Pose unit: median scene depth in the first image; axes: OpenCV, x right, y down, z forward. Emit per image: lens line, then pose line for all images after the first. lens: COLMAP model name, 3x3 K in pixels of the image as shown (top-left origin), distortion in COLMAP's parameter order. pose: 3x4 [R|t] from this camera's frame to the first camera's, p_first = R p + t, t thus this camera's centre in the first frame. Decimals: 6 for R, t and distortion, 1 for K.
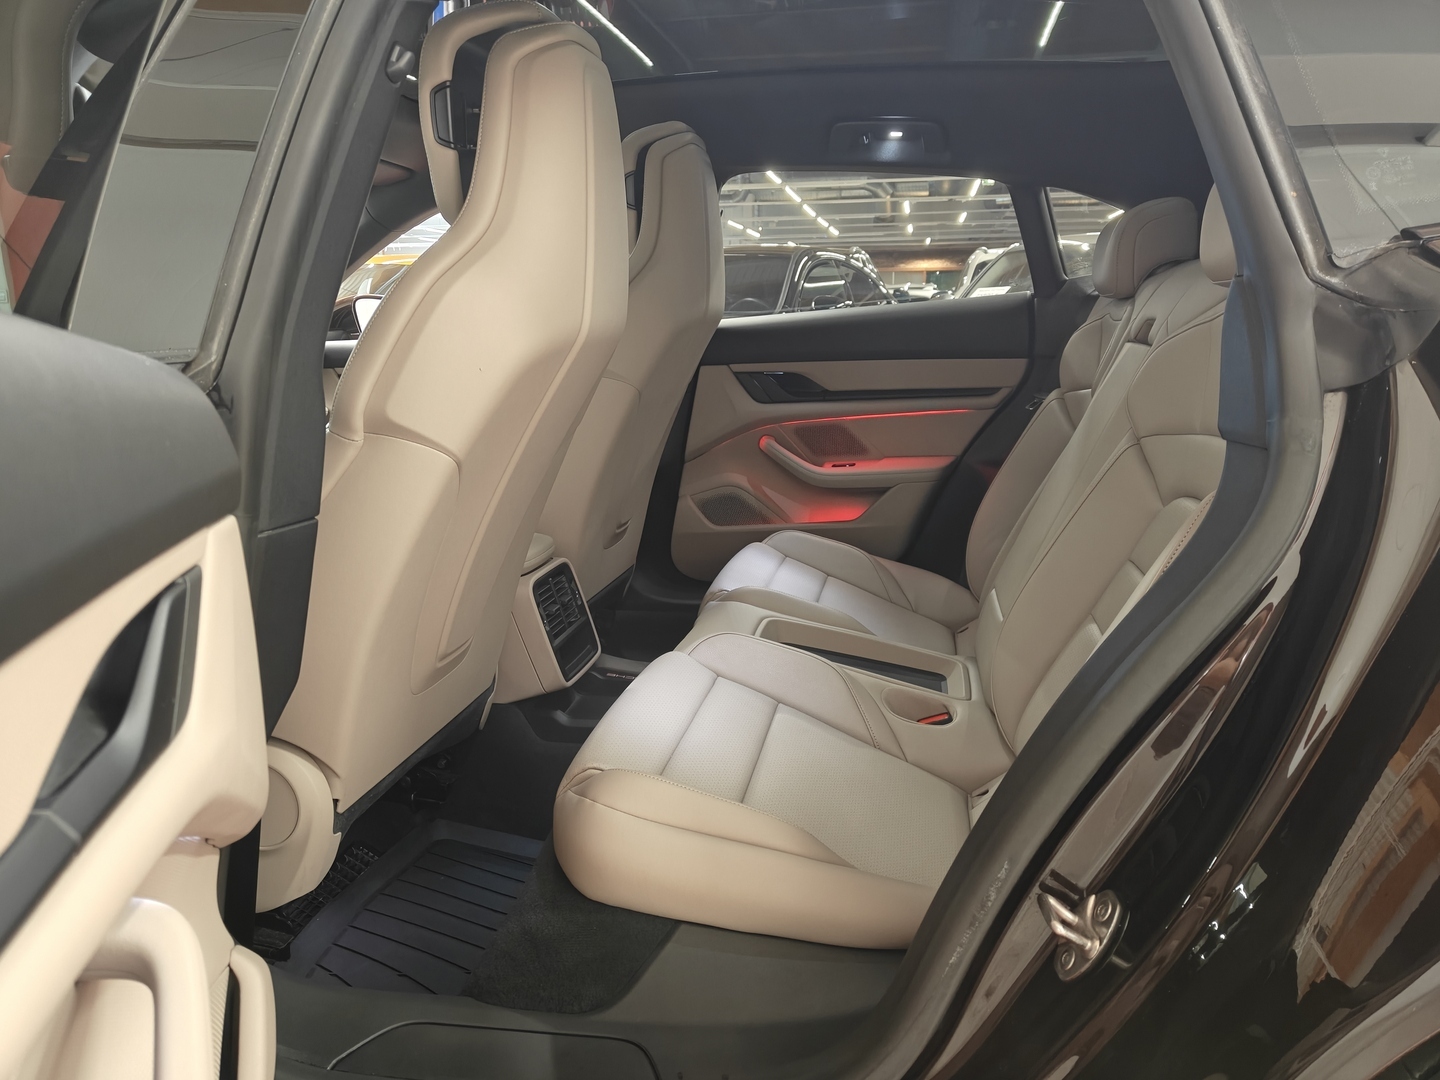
lens RADIAL K [[1016.2, 0, 720.0], [0, 1016.2, 540.0], [0, 0, 1]] dist [0.025316, -0.025330]
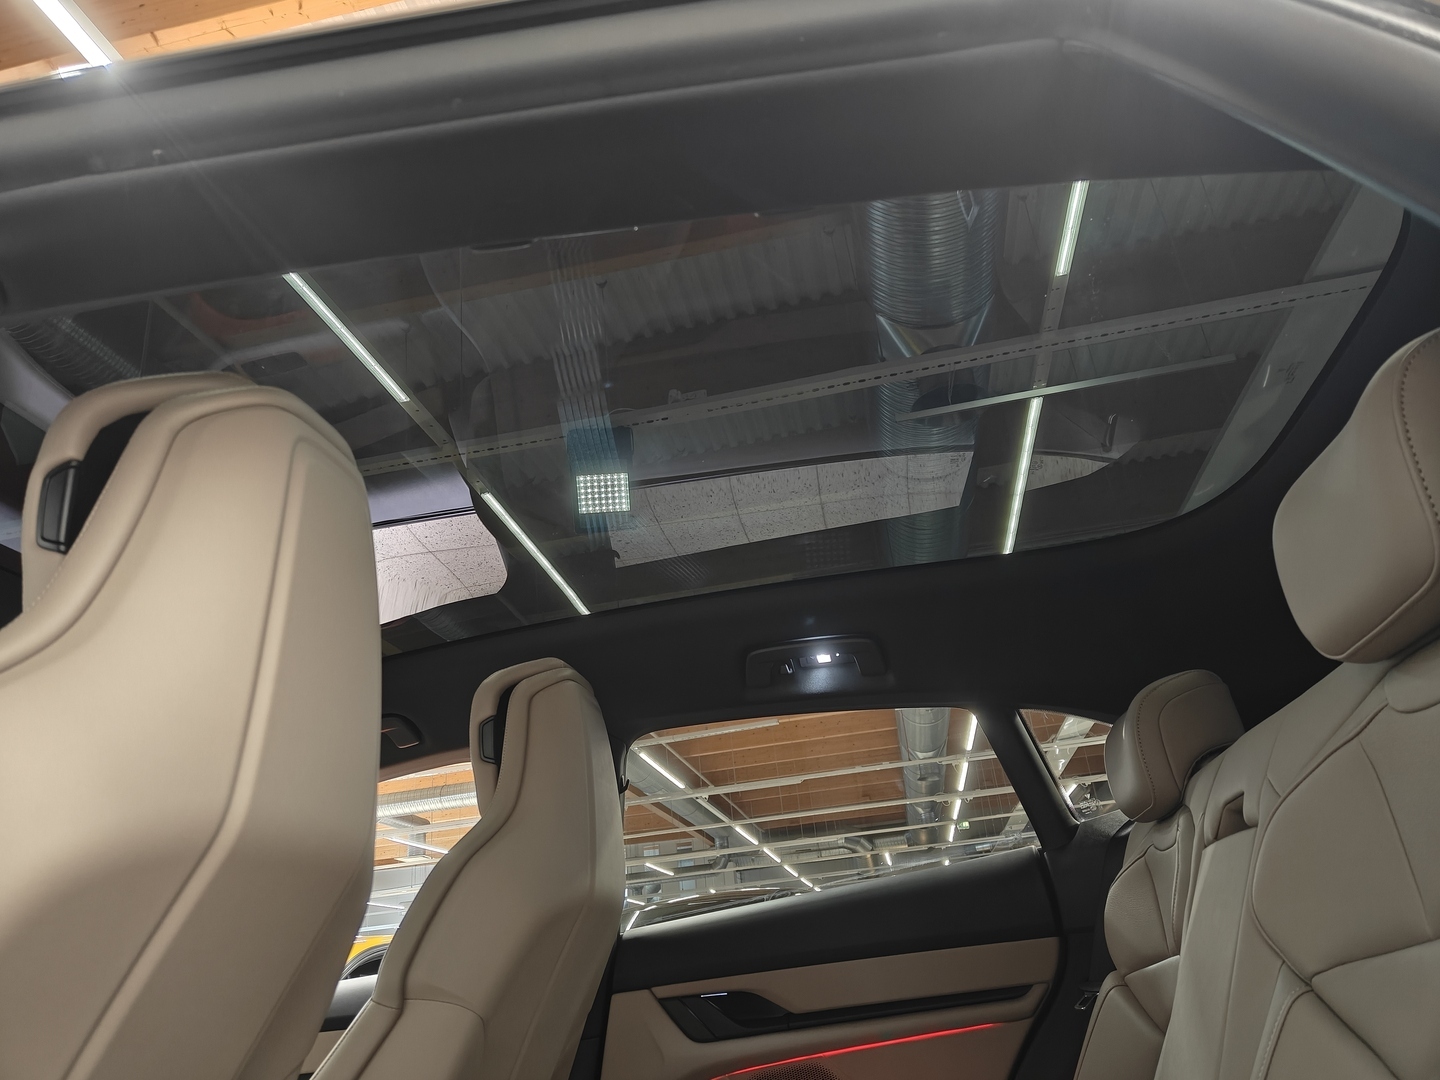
lens RADIAL K [[1016.2, 0, 720.0], [0, 1016.2, 540.0], [0, 0, 1]] dist [0.025316, -0.025330]
pose [[0.996347, -0.074972, 0.040881, 0.055181], [0.084581, 0.800539, -0.593282, 0.006442], [0.011753, 0.594573, 0.803956, 0.248519]]
